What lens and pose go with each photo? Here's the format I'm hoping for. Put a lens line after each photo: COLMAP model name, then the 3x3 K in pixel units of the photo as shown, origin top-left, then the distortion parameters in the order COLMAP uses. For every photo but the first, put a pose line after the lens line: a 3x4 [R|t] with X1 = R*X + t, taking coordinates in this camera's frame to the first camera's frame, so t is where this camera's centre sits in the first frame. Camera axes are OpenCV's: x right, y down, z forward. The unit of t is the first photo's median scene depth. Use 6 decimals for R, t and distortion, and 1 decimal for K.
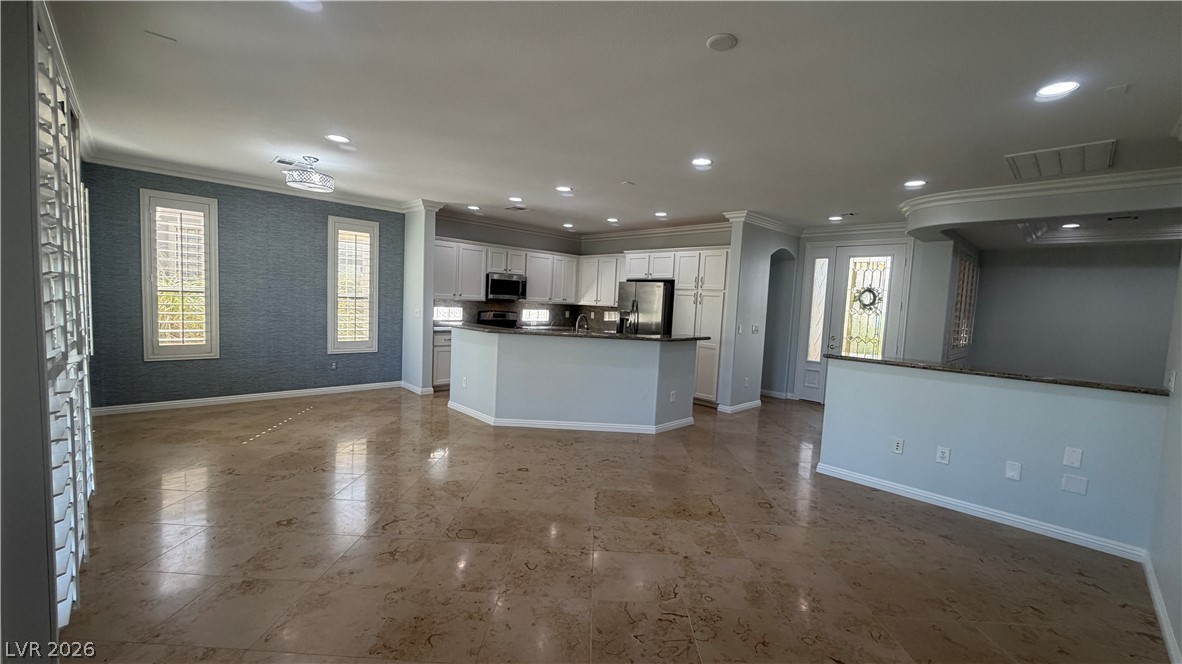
lens RADIAL K [[473.6, 0, 588.2], [0, 473.6, 330.3], [0, 0, 1]] dist [0.000024, -0.000001]
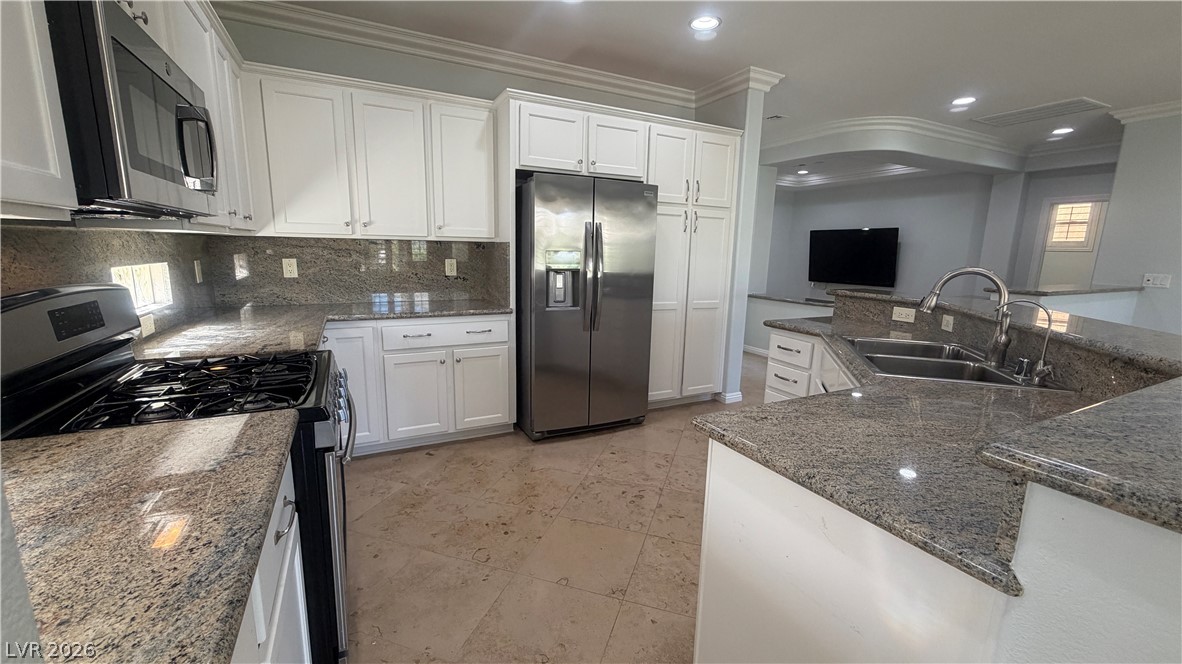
lens RADIAL K [[473.6, 0, 587.0], [0, 473.6, 333.6], [0, 0, 1]] dist [0.000024, -0.000001]
pose [[0.292135, -0.207531, 0.933589, -0.363570], [0.053207, 0.978187, 0.200795, -0.061017], [-0.954896, -0.008986, 0.296805, 1.023770]]
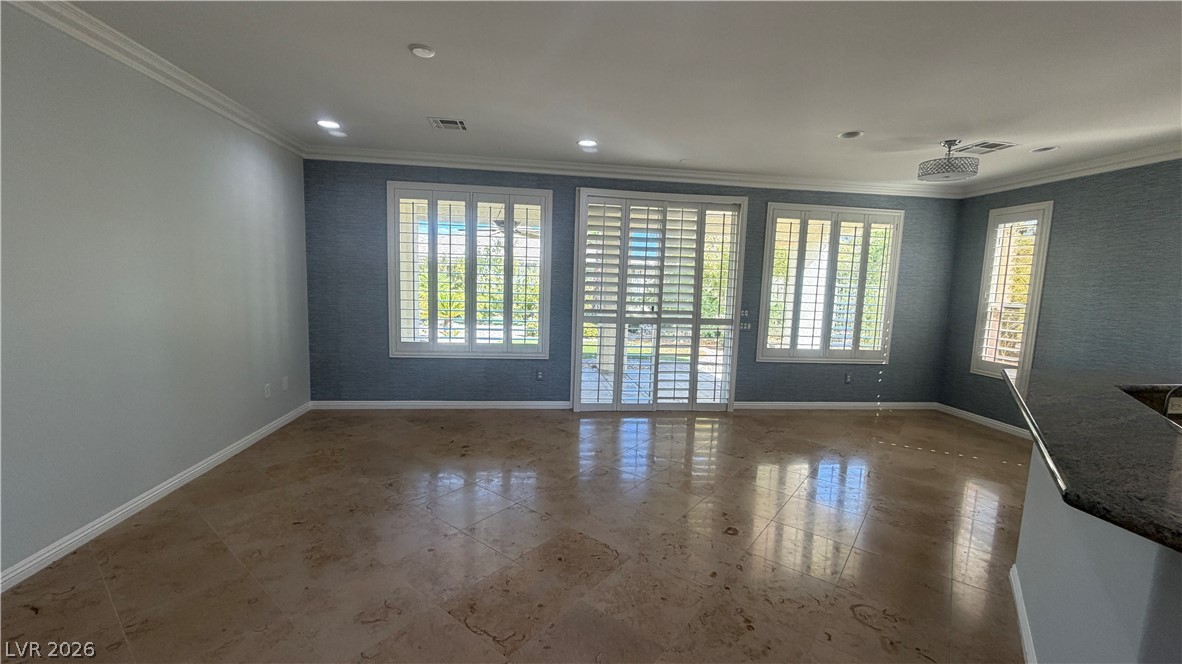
lens RADIAL K [[473.6, 0, 585.8], [0, 473.6, 326.0], [0, 0, 1]] dist [0.000024, -0.000001]
pose [[-0.602267, 0.009252, -0.798241, 0.353469], [-0.113055, 0.988866, 0.096761, -0.035029], [0.790249, 0.148521, -0.594515, 0.760802]]
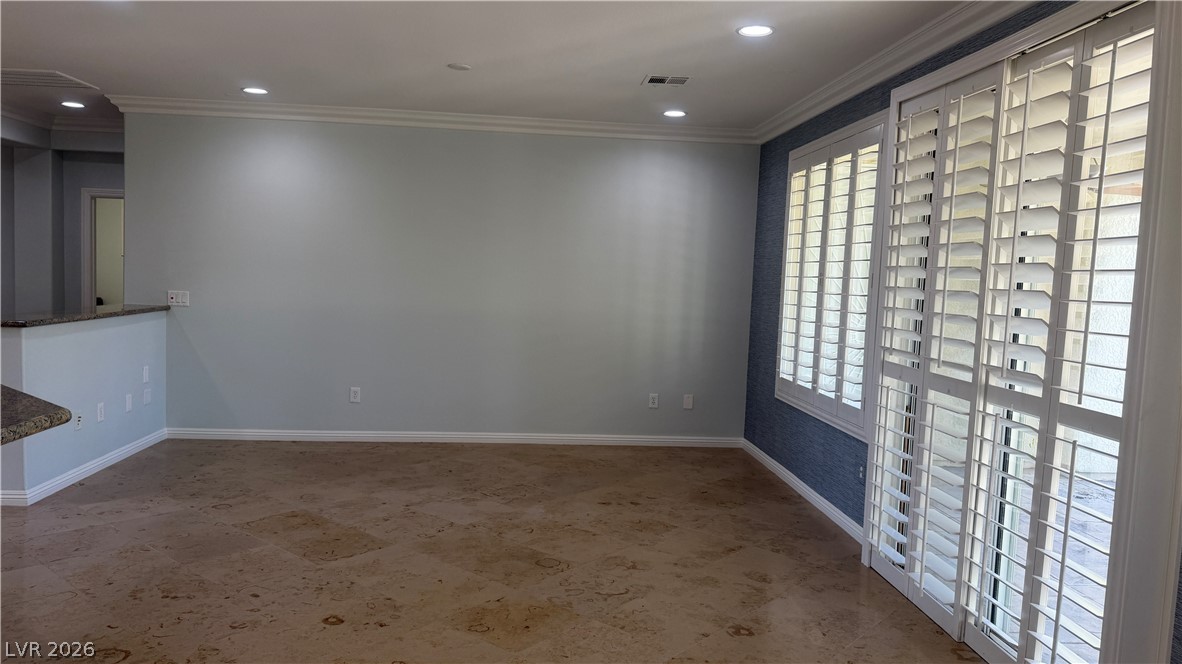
lens RADIAL K [[821.7, 0, 596.8], [0, 821.7, 332.5], [0, 0, 1]] dist [0.062336, -0.067739]
pose [[-0.776829, -0.121495, 0.617880, -0.535057], [-0.033061, 0.987727, 0.152653, -0.089784], [-0.628844, 0.098158, -0.771311, 0.925707]]
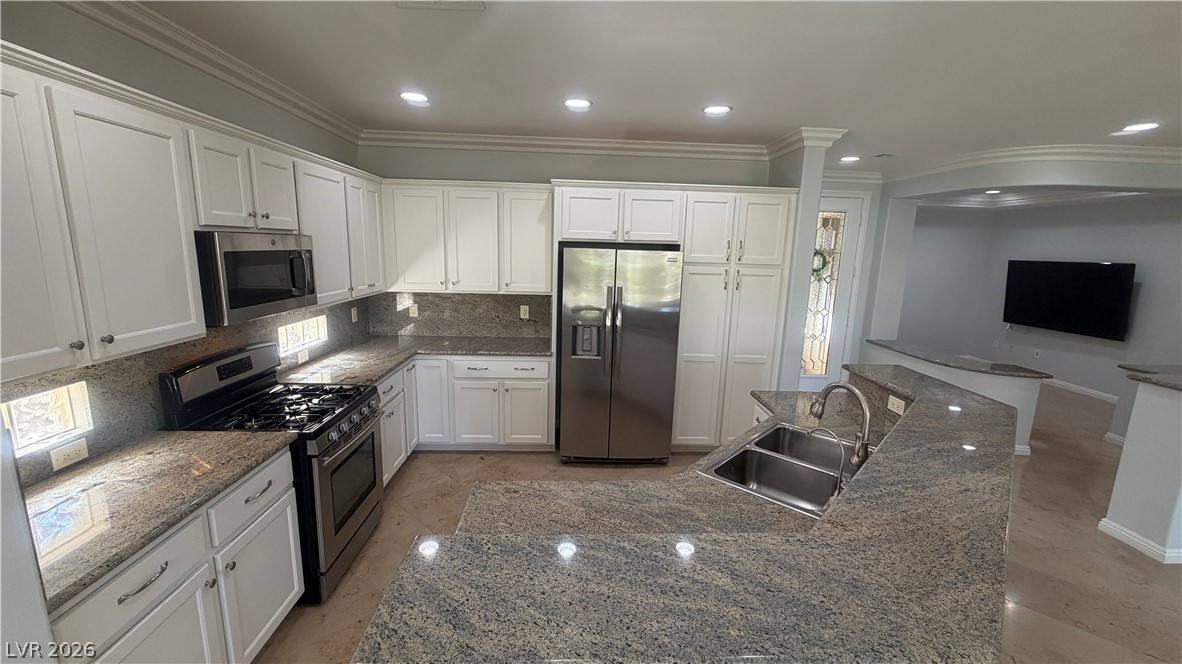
lens RADIAL K [[473.6, 0, 587.7], [0, 473.6, 331.2], [0, 0, 1]] dist [0.000024, -0.000001]
pose [[0.661551, -0.161940, 0.732206, -0.329111], [0.052235, 0.983984, 0.170431, -0.120264], [-0.748079, -0.074502, 0.659415, 0.809671]]
